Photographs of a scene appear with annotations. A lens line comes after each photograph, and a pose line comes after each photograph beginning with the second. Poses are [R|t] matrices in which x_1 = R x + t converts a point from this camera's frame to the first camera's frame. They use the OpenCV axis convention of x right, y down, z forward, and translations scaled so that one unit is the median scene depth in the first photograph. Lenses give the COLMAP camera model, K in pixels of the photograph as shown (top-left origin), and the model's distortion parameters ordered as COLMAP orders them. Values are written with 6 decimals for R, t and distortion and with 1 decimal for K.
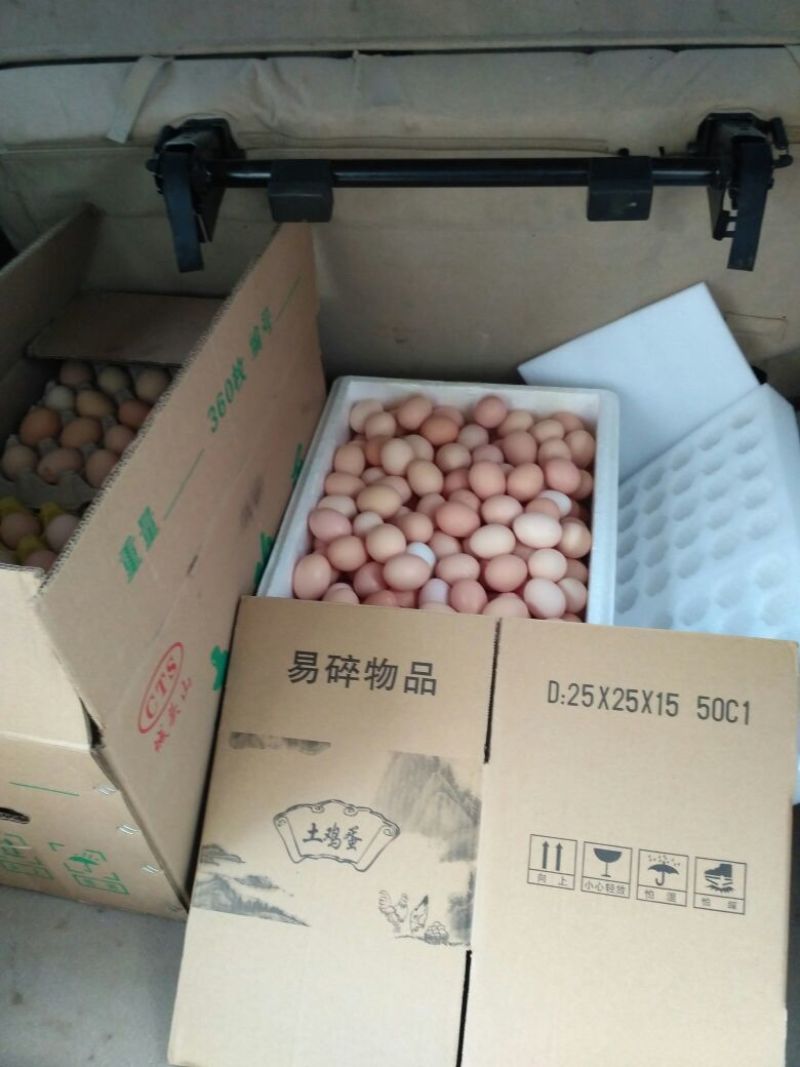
lens RADIAL K [[845.2, 0, 400.0], [0, 845.2, 533.5], [0, 0, 1]] dist [0.087723, -0.133177]
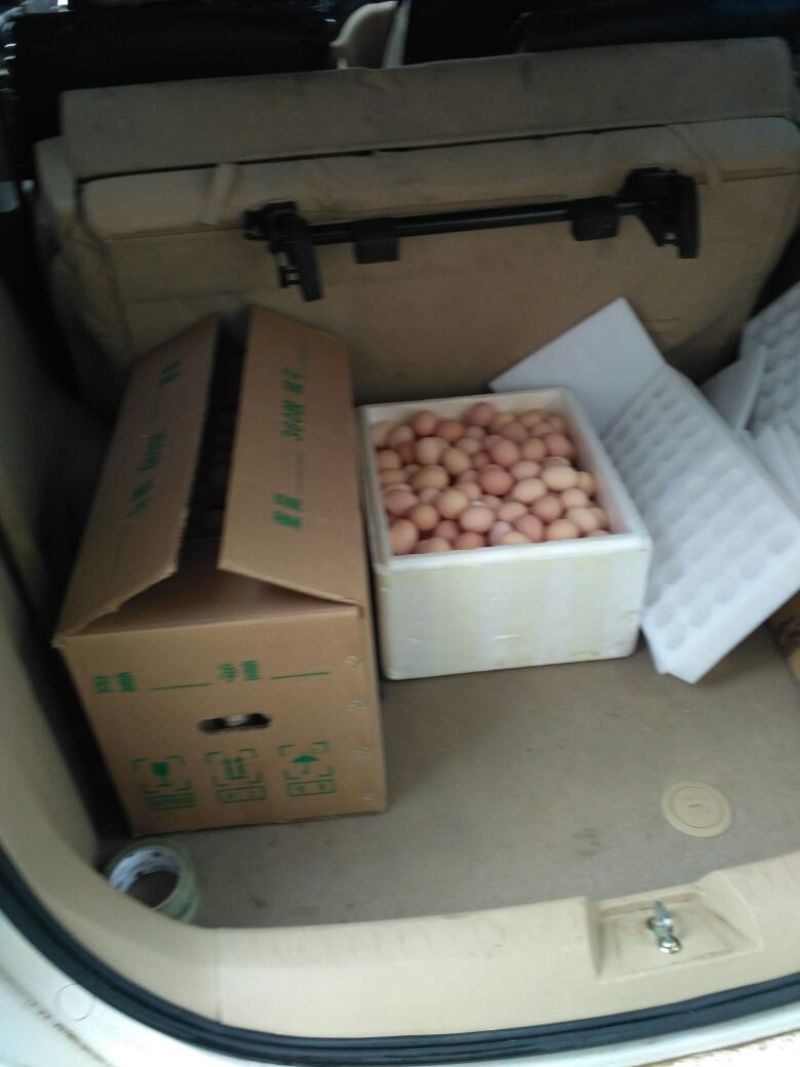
lens RADIAL K [[845.2, 0, 400.0], [0, 845.2, 533.5], [0, 0, 1]] dist [0.087723, -0.133177]
pose [[0.965202, -0.154782, 0.210781, -0.391417], [0.182990, 0.975571, -0.121558, 0.207326], [-0.186817, 0.155898, 0.969946, -0.236998]]
